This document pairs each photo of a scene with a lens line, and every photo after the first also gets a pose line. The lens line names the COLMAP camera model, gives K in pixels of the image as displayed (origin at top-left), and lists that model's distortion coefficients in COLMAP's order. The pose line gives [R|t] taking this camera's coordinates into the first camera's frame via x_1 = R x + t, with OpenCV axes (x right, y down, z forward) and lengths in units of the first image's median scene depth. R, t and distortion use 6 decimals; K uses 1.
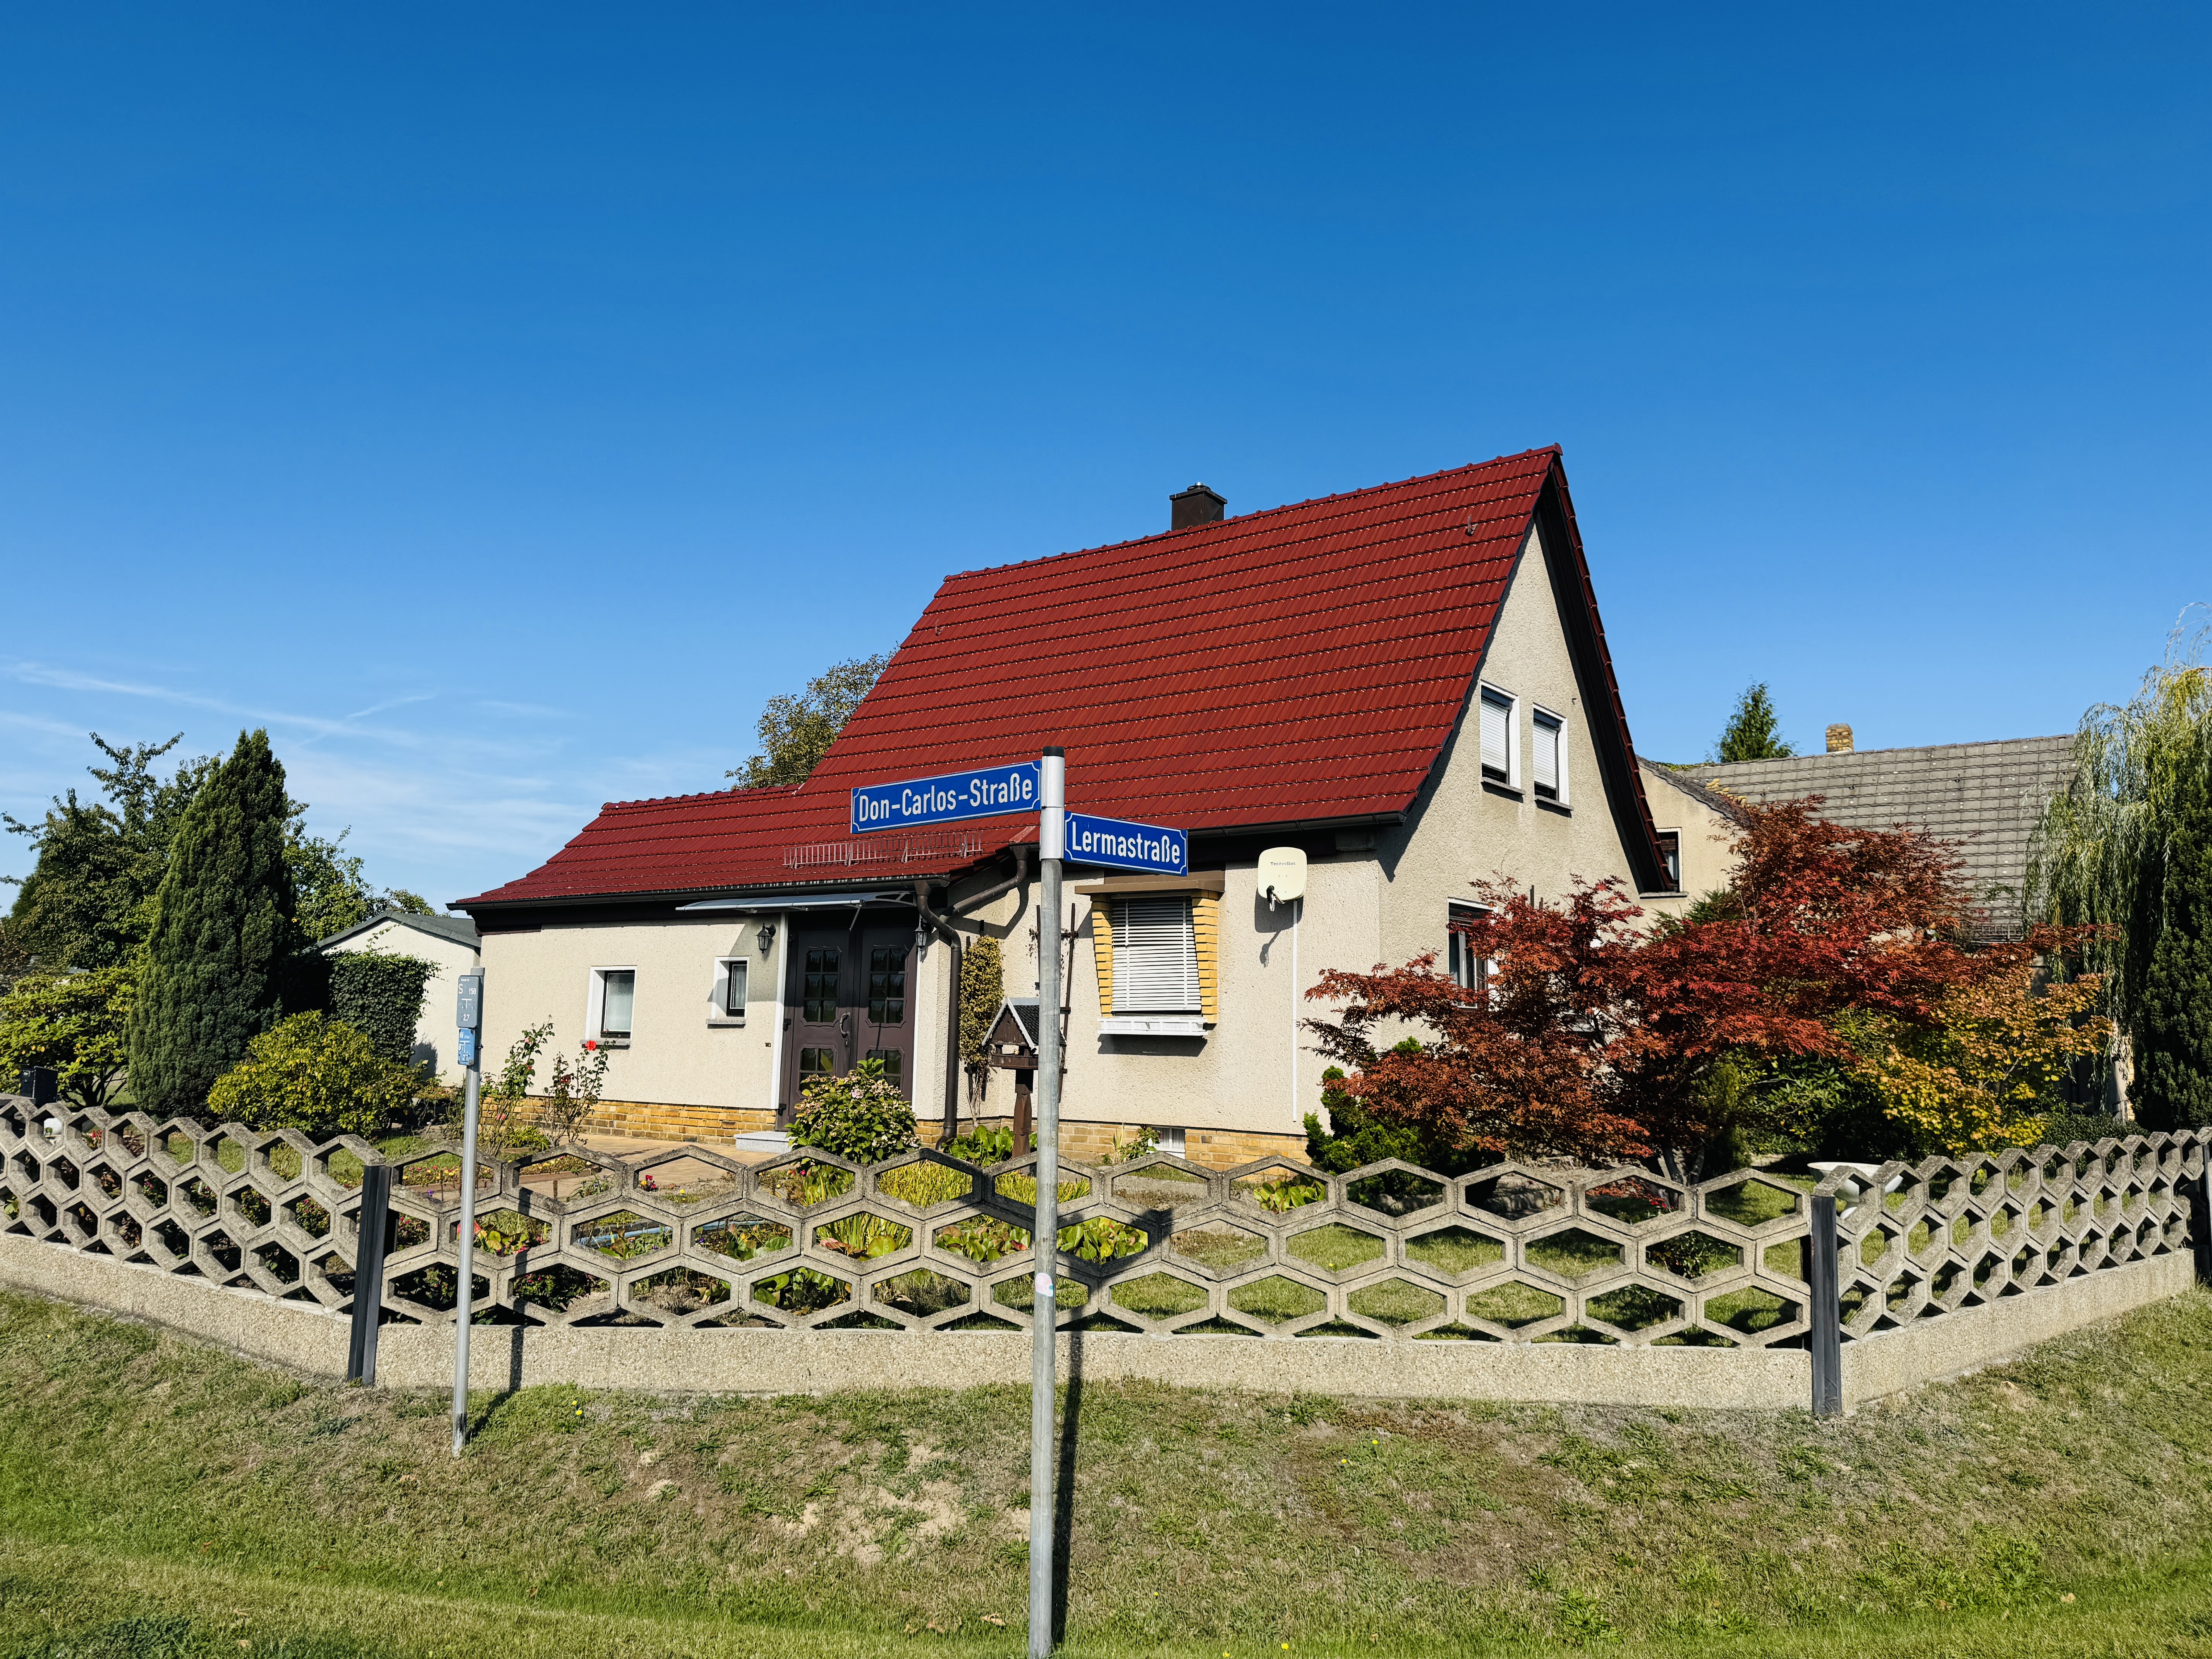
lens RADIAL K [[1569.6, 0, 1072.7], [0, 1569.6, 819.9], [0, 0, 1]] dist [0.101190, -0.114258]
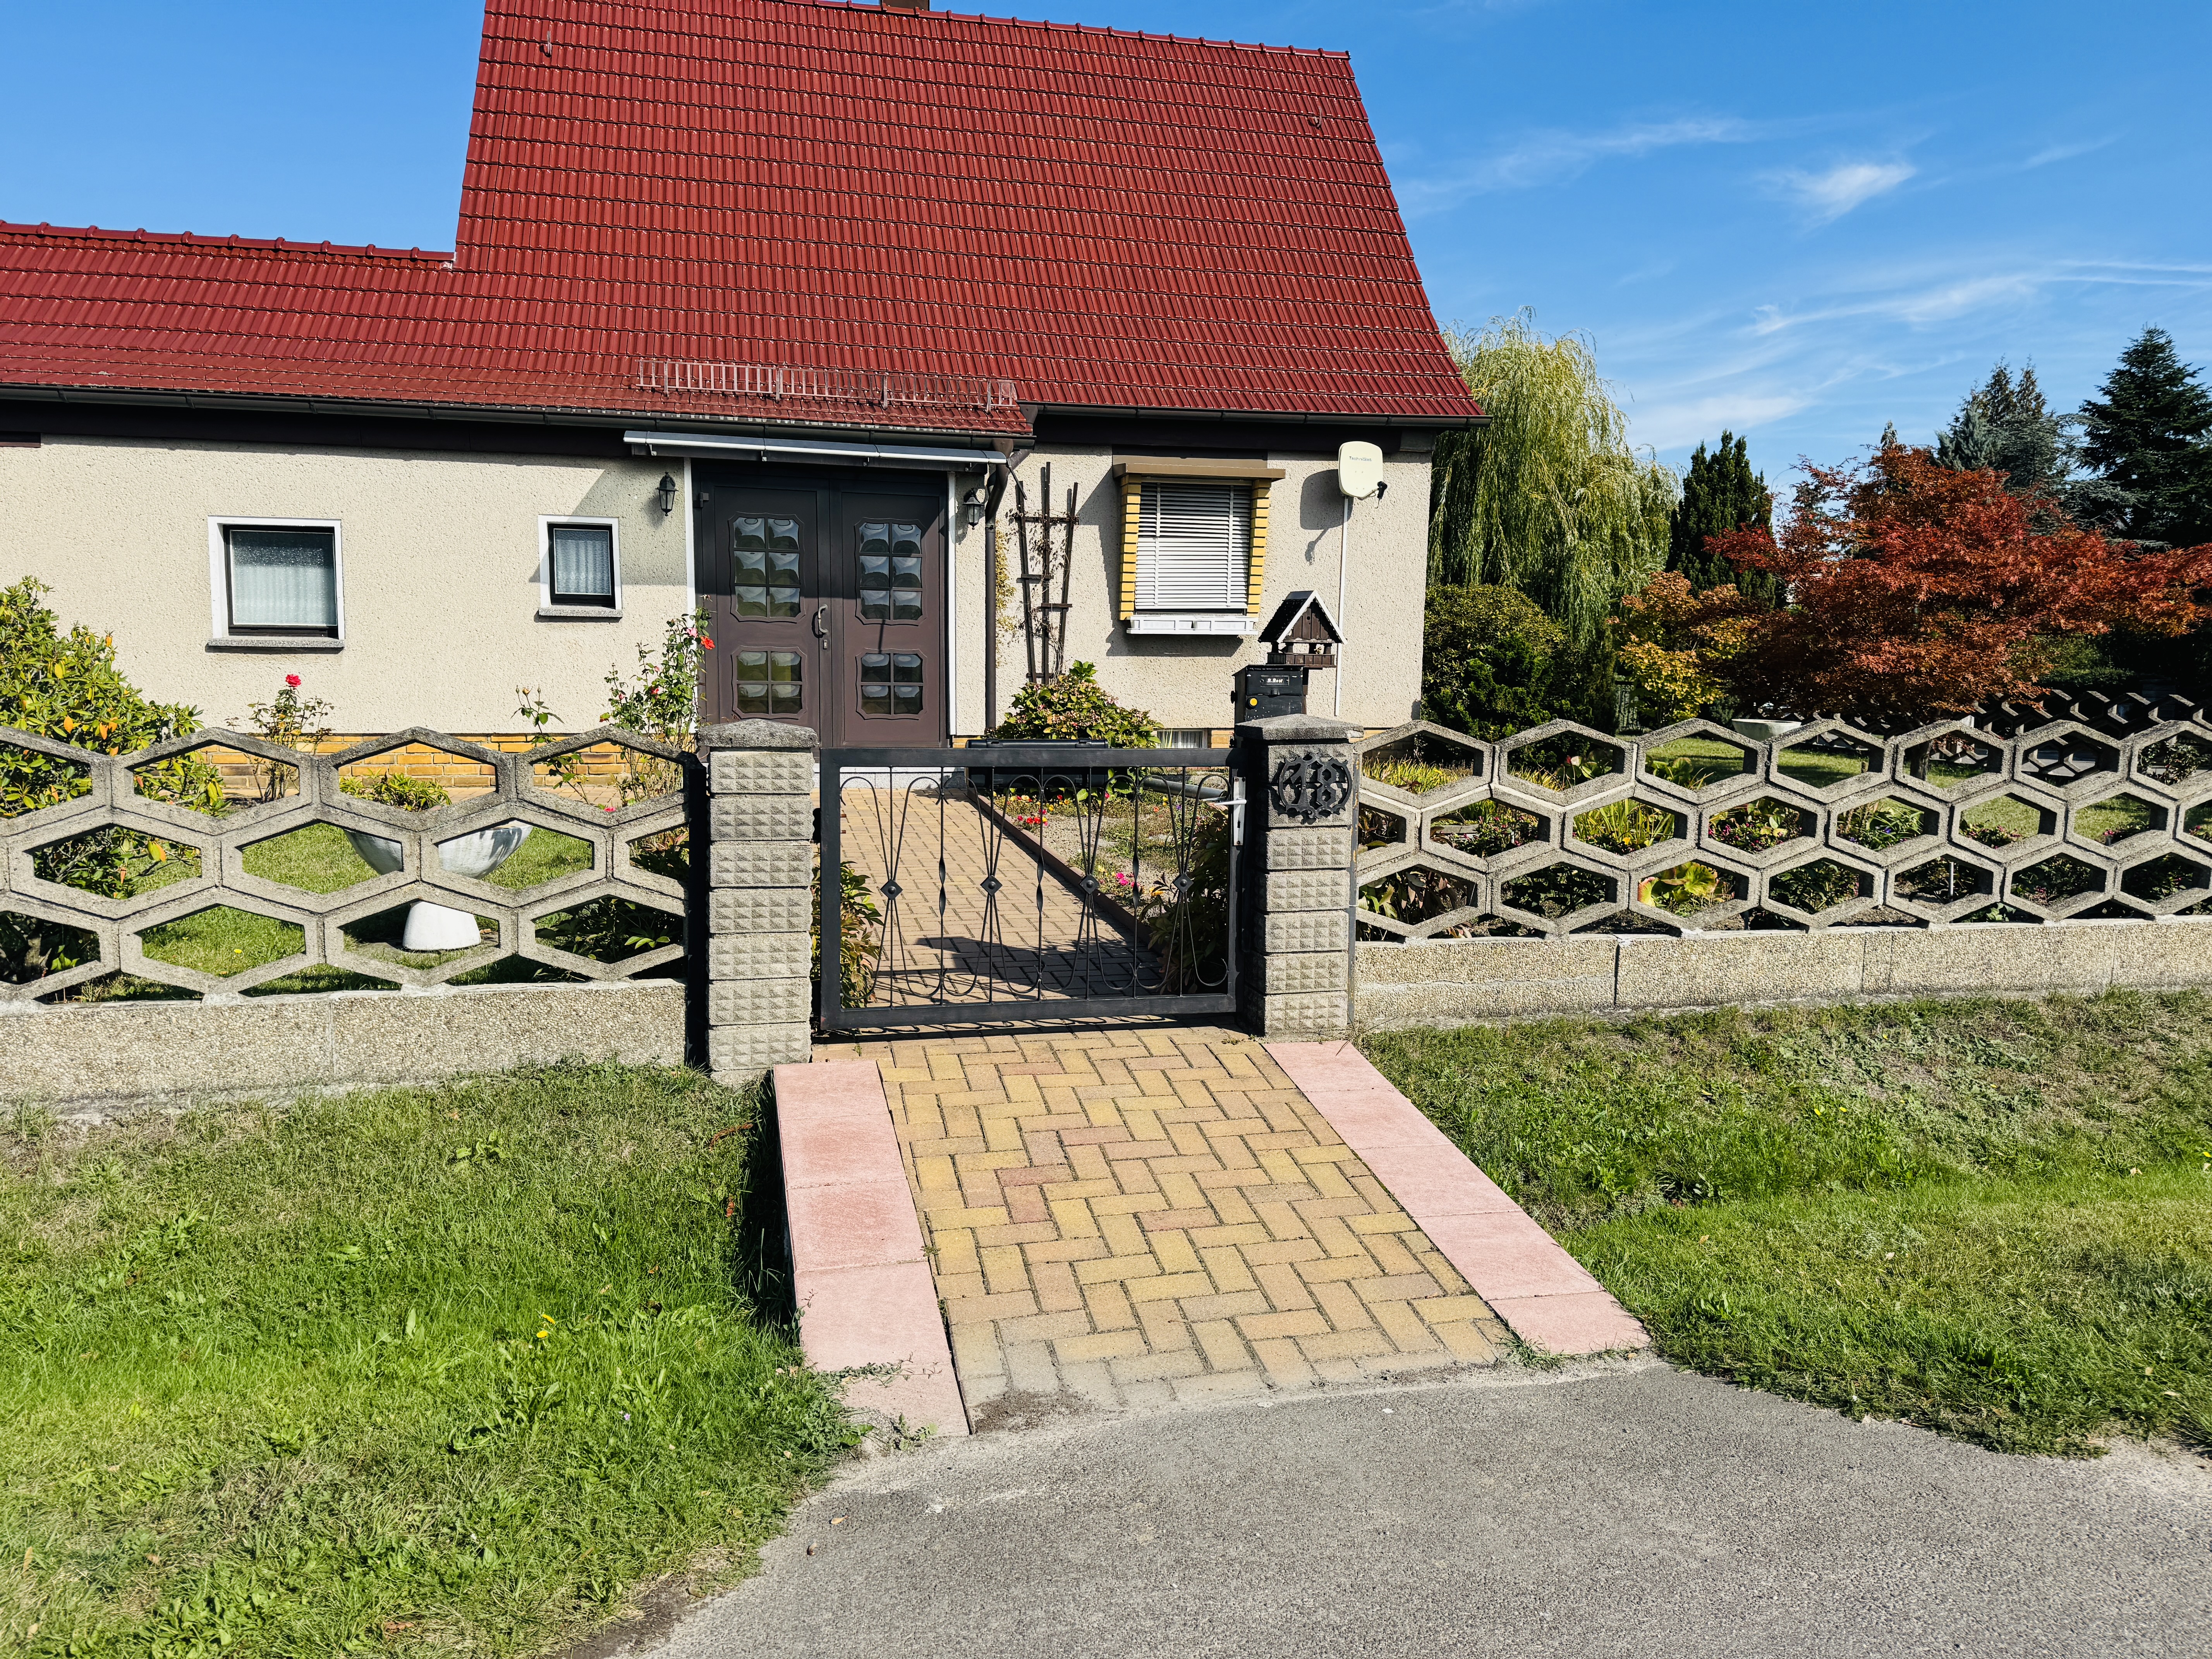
lens RADIAL K [[1561.9, 0, 1095.9], [0, 1561.9, 822.5], [0, 0, 1]] dist [0.132370, -0.171595]
pose [[0.638318, -0.090046, 0.764488, -0.601881], [-0.098043, 0.975536, 0.196766, 0.057739], [-0.763504, -0.200552, 0.613874, 0.380988]]
